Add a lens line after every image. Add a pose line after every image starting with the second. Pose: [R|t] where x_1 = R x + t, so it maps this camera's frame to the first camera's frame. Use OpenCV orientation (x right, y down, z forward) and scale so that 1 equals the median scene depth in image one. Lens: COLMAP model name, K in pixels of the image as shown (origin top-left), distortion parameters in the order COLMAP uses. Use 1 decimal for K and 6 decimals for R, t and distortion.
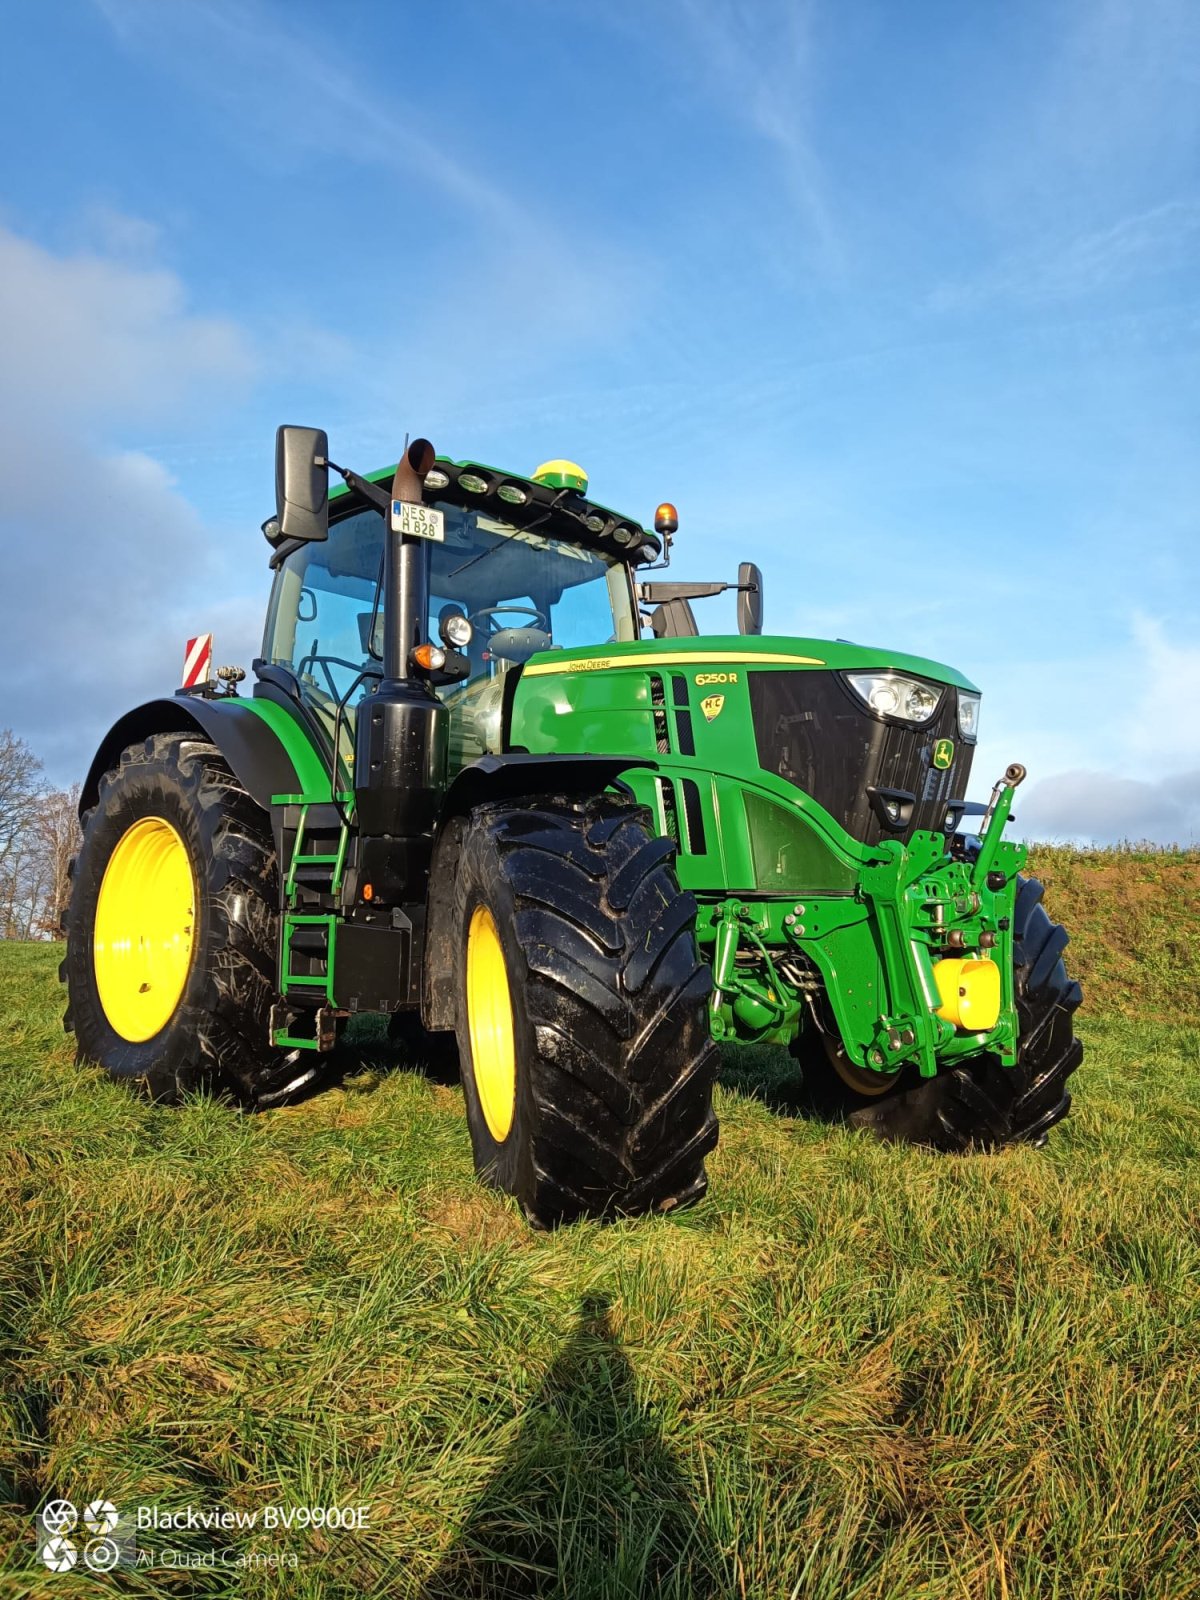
lens RADIAL K [[1190.9, 0, 600.0], [0, 1190.9, 800.0], [0, 0, 1]] dist [0.113454, -0.162000]
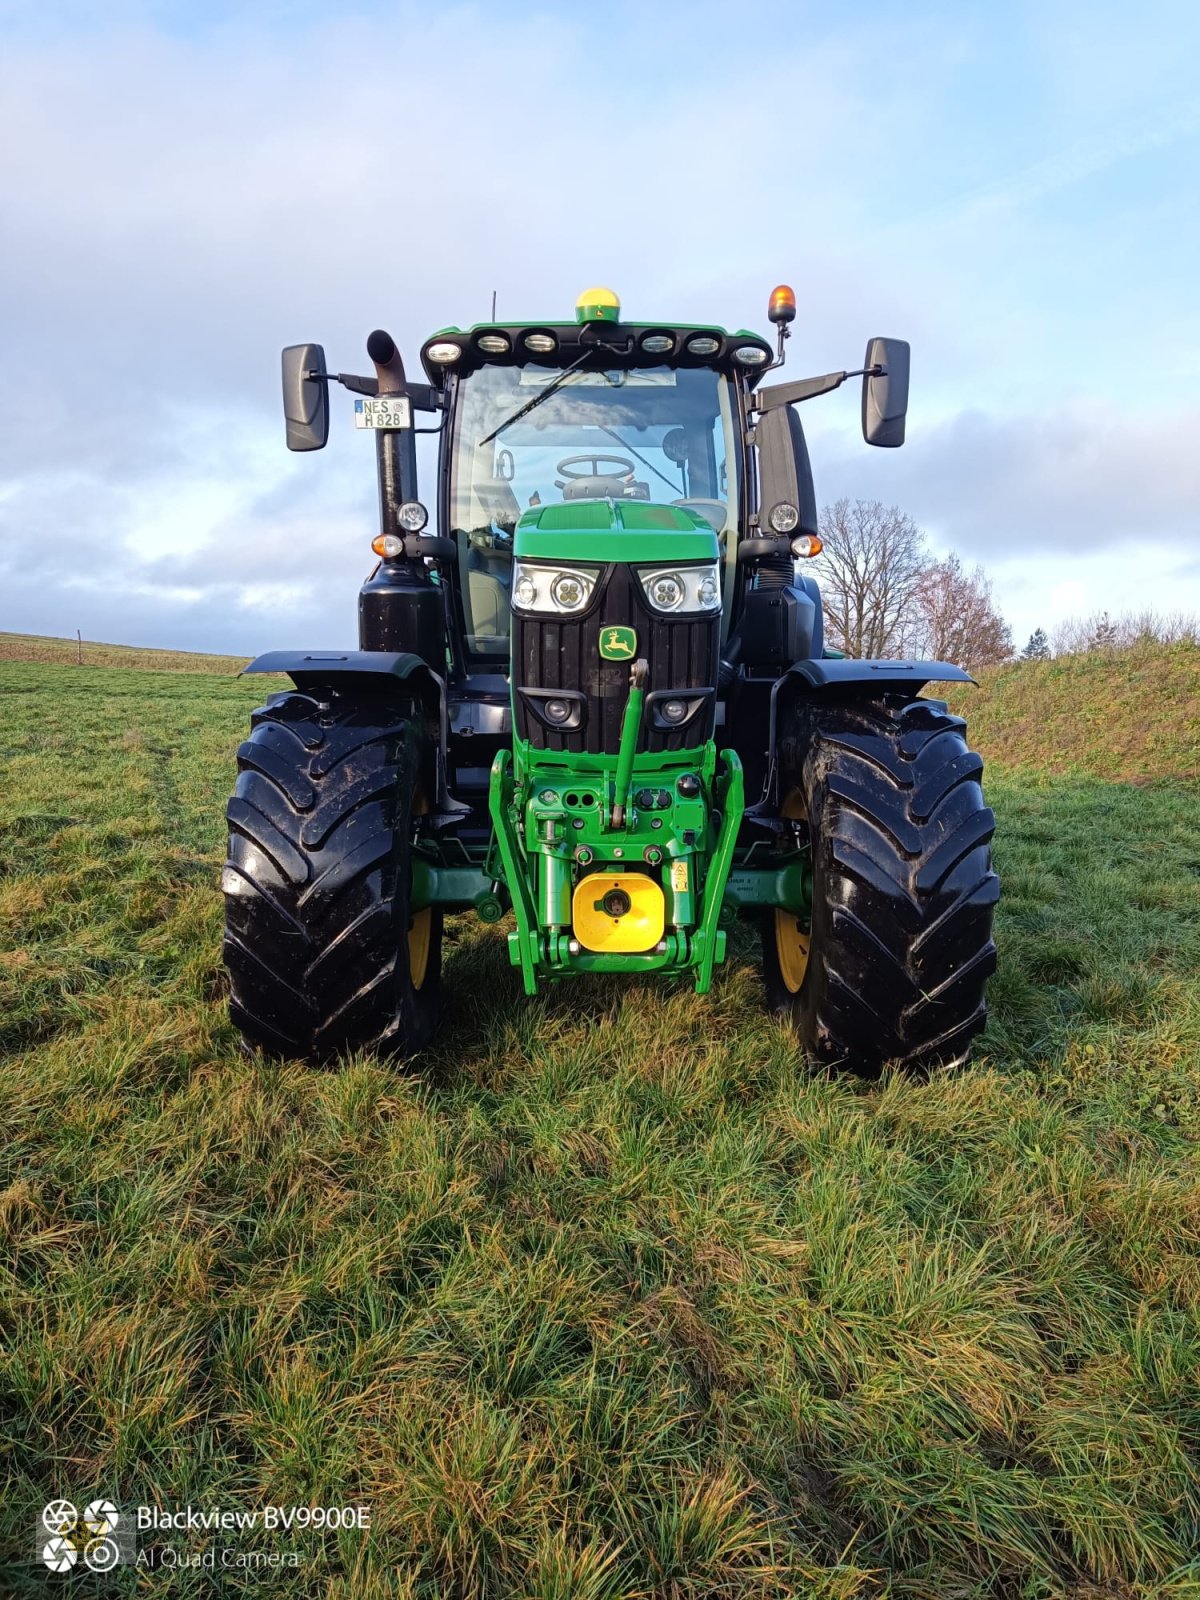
lens RADIAL K [[1190.9, 0, 600.0], [0, 1190.9, 800.0], [0, 0, 1]] dist [0.113454, -0.162000]
pose [[0.739245, 0.073299, -0.669436, 0.649669], [0.081133, 0.977125, 0.196583, -0.073702], [0.668532, -0.199637, 0.716387, 0.227743]]
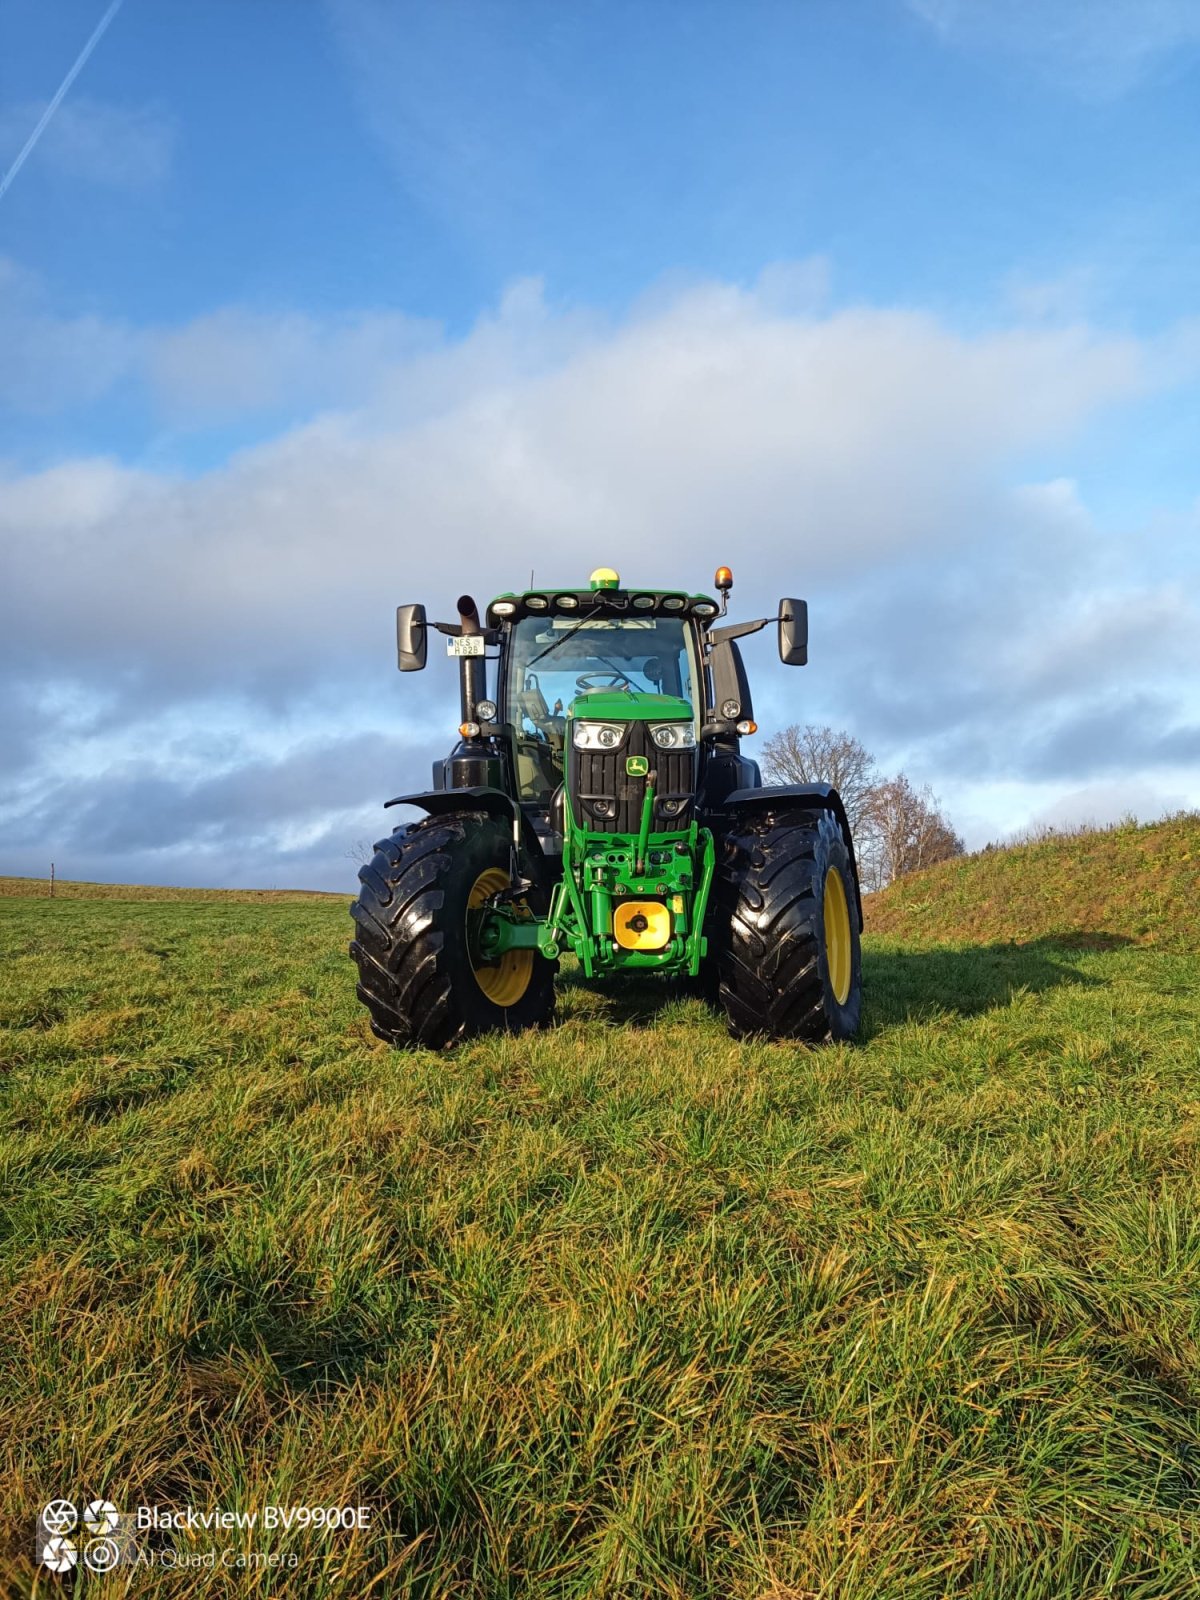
lens RADIAL K [[1190.9, 0, 600.0], [0, 1190.9, 800.0], [0, 0, 1]] dist [0.113454, -0.162000]
pose [[0.763879, -0.070385, -0.641510, 0.898295], [0.092655, 0.995698, 0.001083, -0.000476], [0.638674, -0.060266, 0.767114, -0.159113]]
